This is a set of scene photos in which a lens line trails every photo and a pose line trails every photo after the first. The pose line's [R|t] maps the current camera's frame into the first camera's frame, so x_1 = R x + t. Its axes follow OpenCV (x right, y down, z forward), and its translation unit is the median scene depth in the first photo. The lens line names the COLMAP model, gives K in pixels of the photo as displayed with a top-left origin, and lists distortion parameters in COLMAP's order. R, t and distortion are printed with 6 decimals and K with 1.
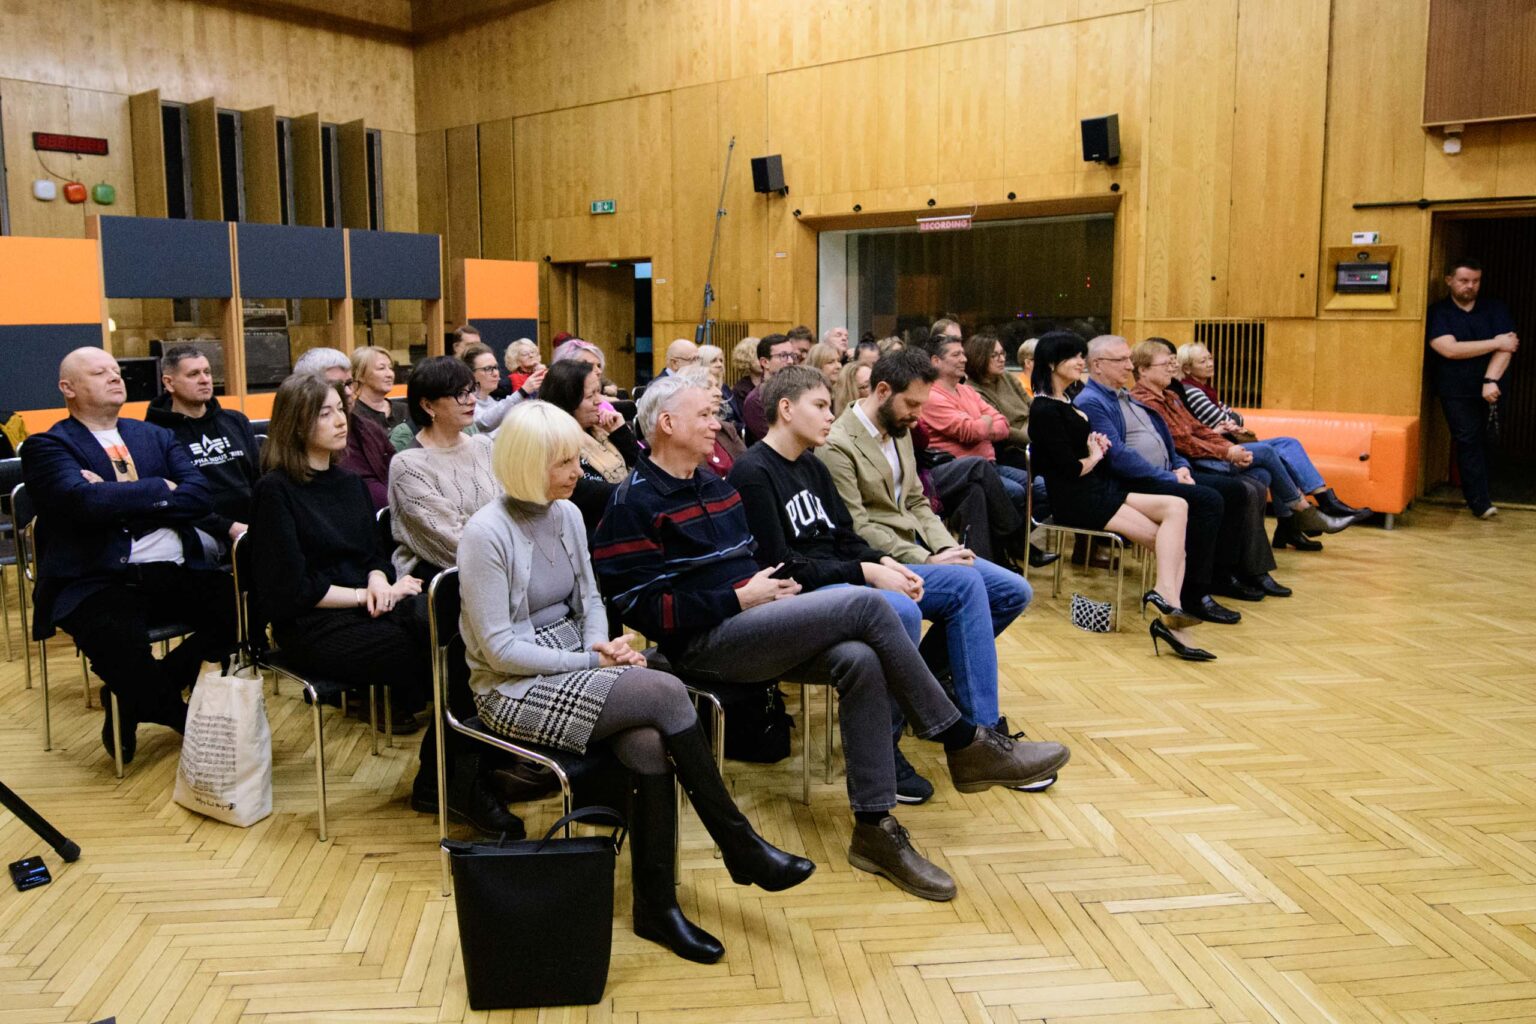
lens RADIAL K [[1043.1, 0, 746.1], [0, 1043.1, 444.8], [0, 0, 1]] dist [-0.007954, -0.008200]
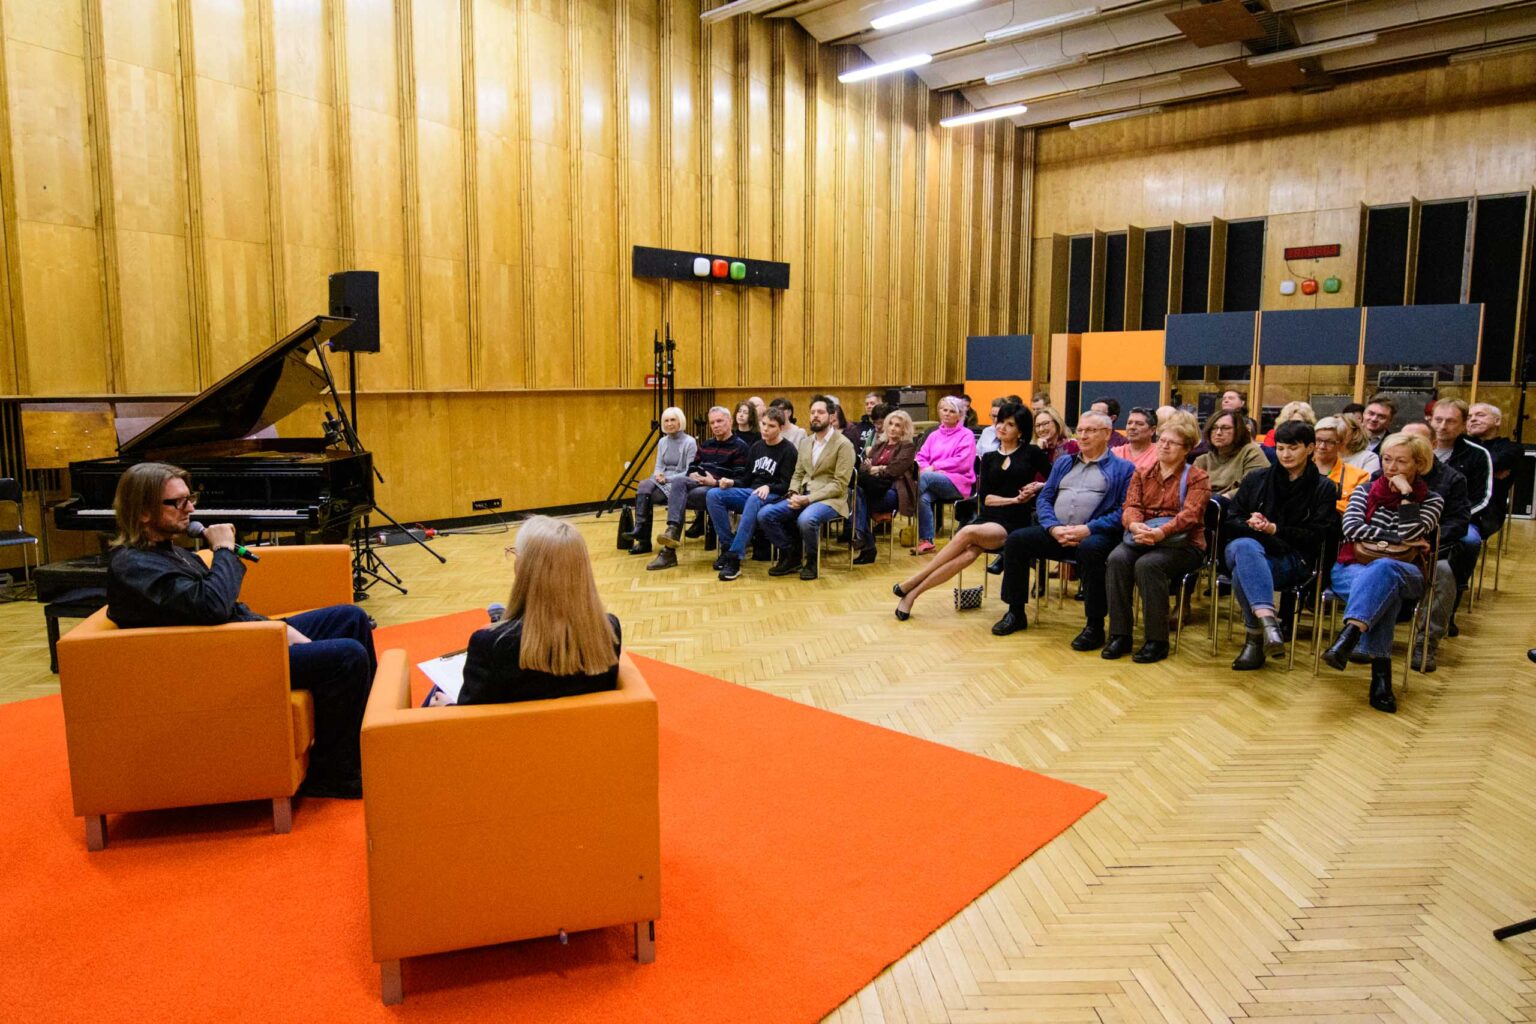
lens RADIAL K [[1043.1, 0, 772.4], [0, 1043.1, 504.2], [0, 0, 1]] dist [-0.007954, -0.008200]
pose [[-0.055056, 0.137970, -0.988905, 0.822248], [-0.123537, 0.981856, 0.143864, -0.068962], [0.990811, 0.130087, -0.037012, 0.377815]]
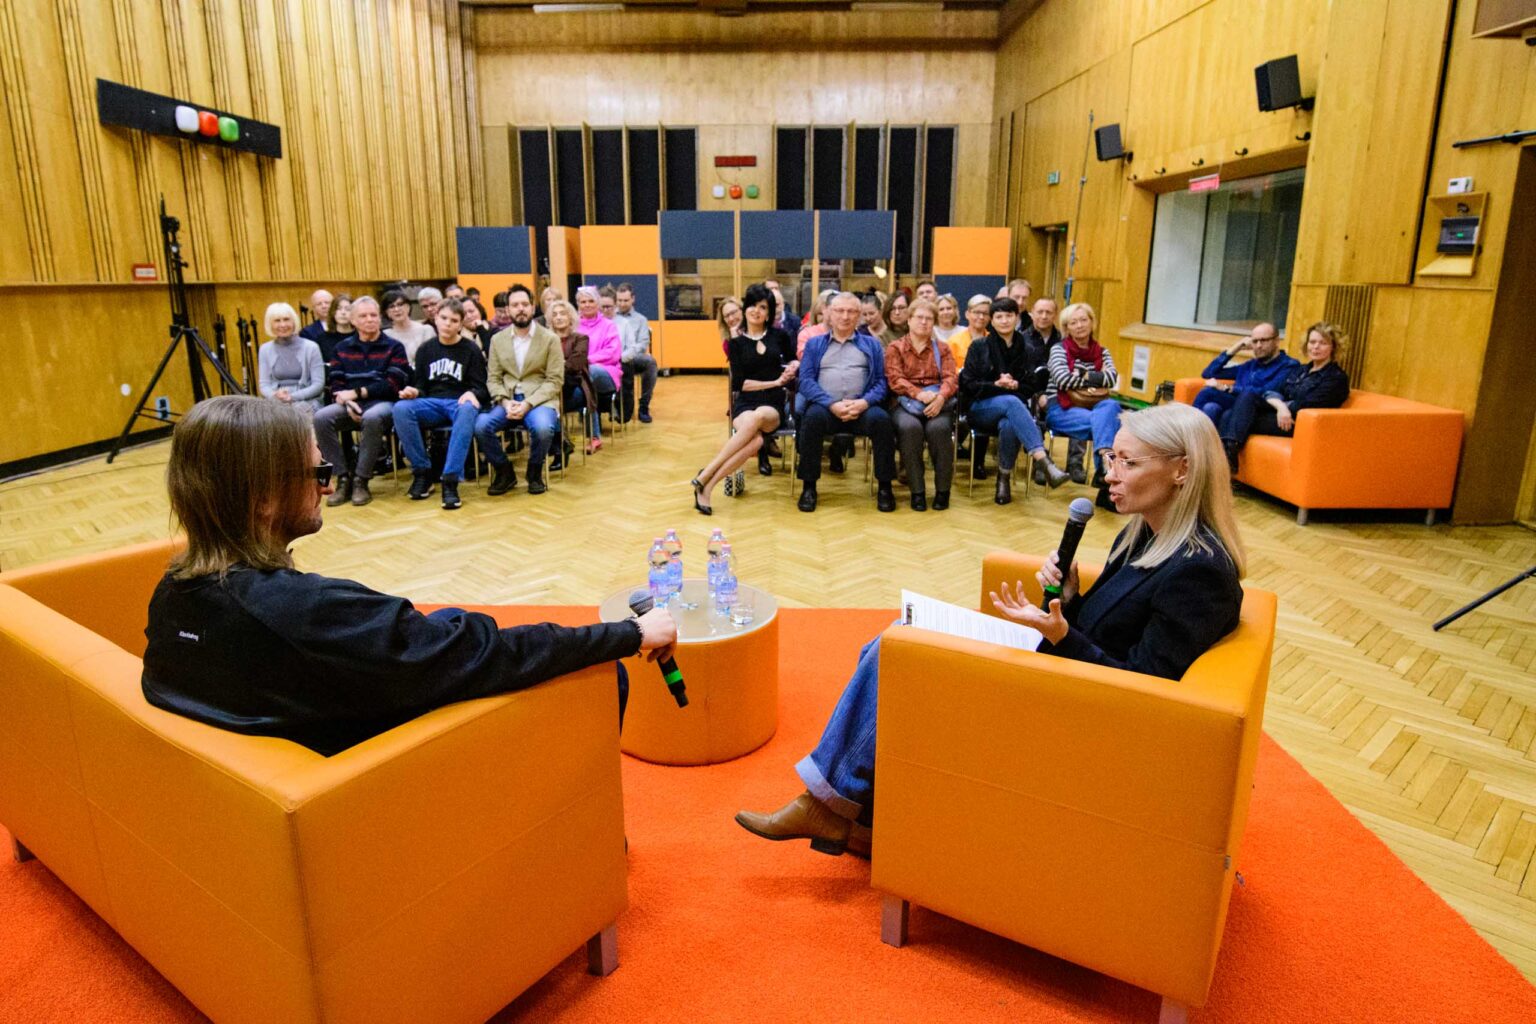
lens RADIAL K [[955.6, 0, 802.5], [0, 955.6, 514.7], [0, 0, 1]] dist [-0.006655, -0.007236]
pose [[0.639314, 0.198605, -0.742855, 0.640476], [-0.102847, 0.979475, 0.173354, -0.017641], [0.762037, -0.034428, 0.646617, 0.093232]]
